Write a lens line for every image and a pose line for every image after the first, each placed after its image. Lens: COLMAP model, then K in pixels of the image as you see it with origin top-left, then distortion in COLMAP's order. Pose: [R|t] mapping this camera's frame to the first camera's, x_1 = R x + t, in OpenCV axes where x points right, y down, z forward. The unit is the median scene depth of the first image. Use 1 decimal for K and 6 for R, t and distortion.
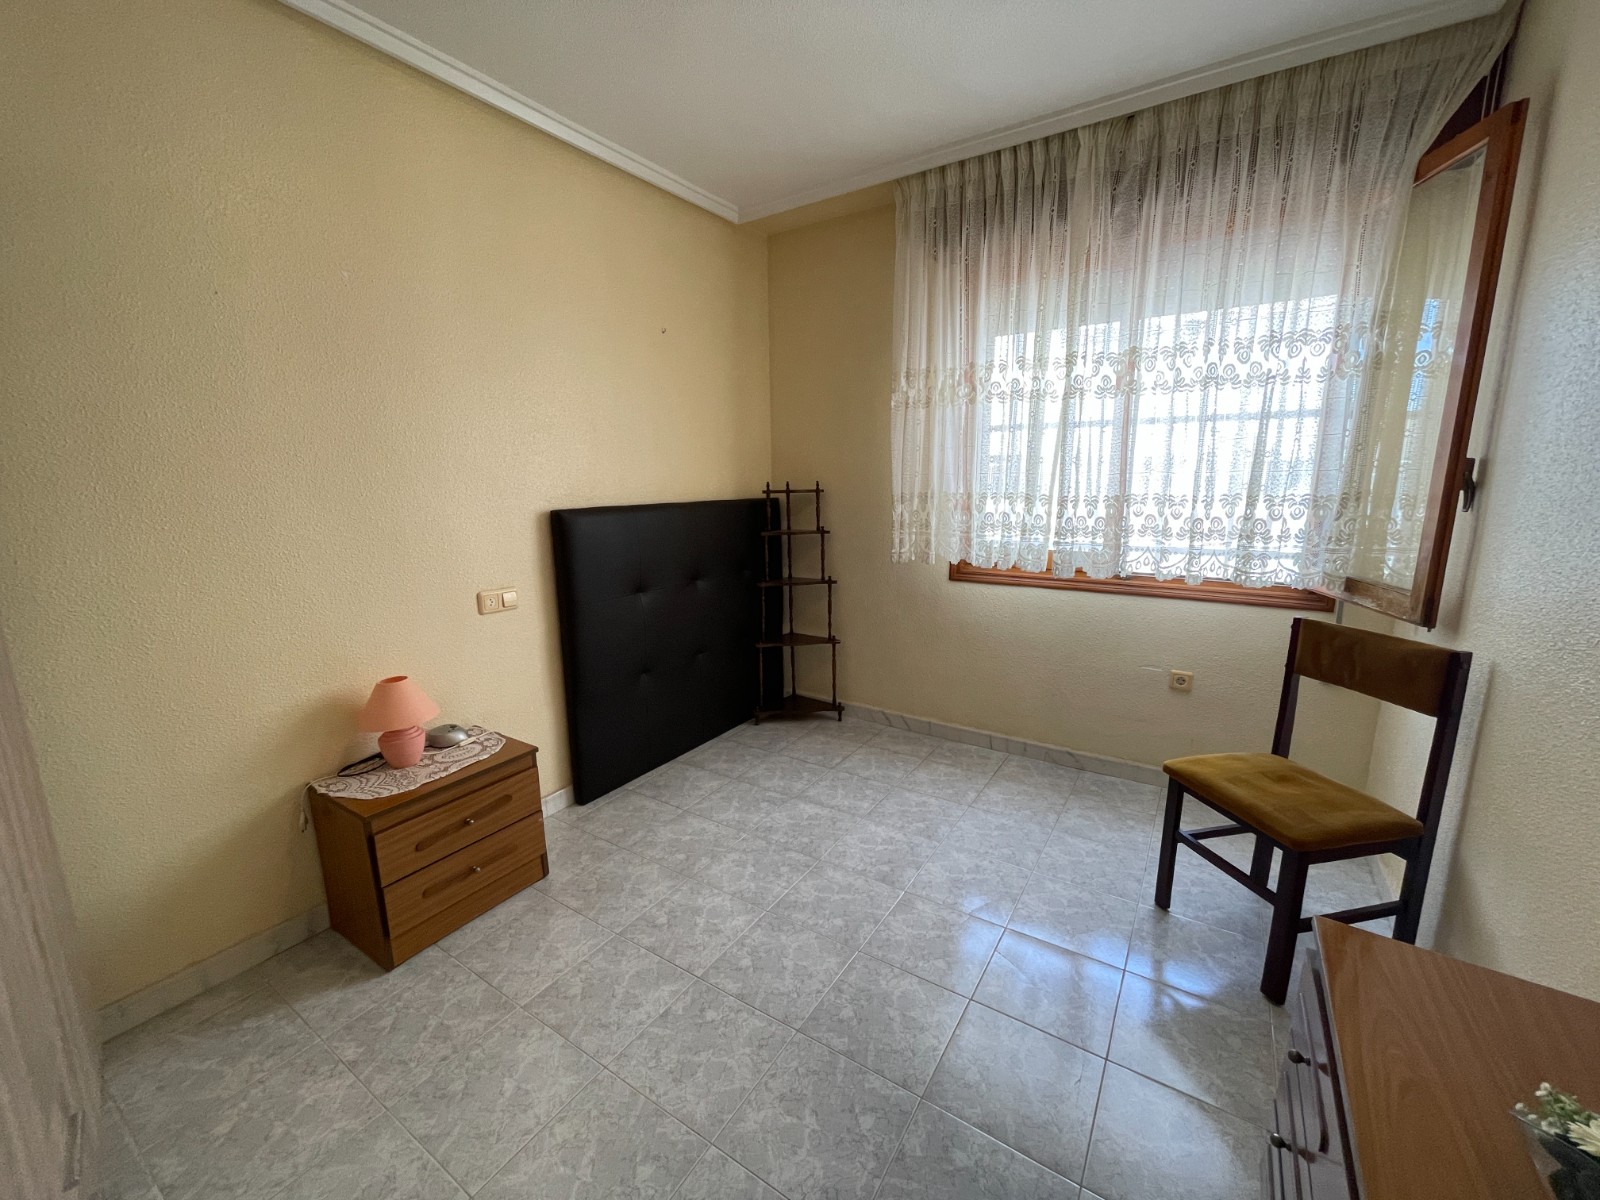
lens RADIAL K [[646.1, 0, 799.3], [0, 646.1, 594.8], [0, 0, 1]] dist [-0.000110, 0.000017]
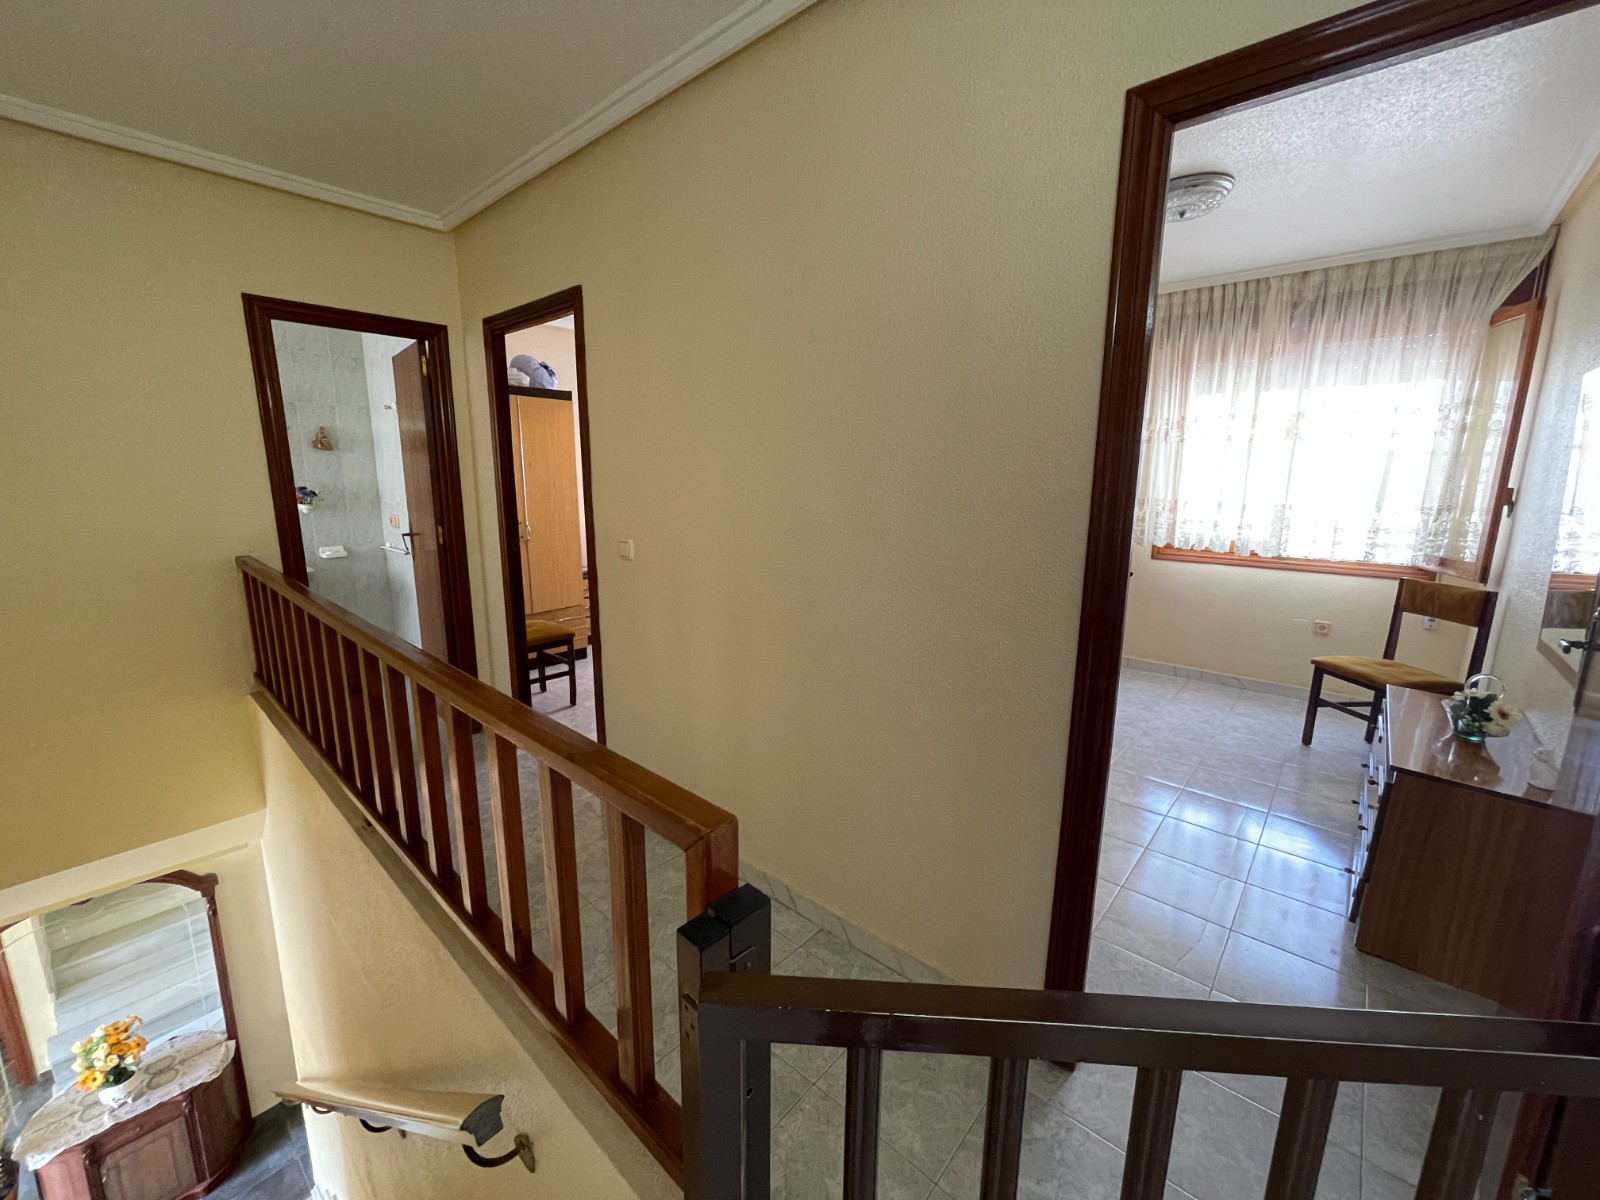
lens RADIAL K [[646.2, 0, 794.0], [0, 646.2, 598.5], [0, 0, 1]] dist [-0.001408, -0.000032]
pose [[0.988863, 0.041529, -0.142917, -0.521599], [-0.040381, 0.999125, 0.010925, 0.123523], [0.143245, -0.005032, 0.989674, -0.836894]]
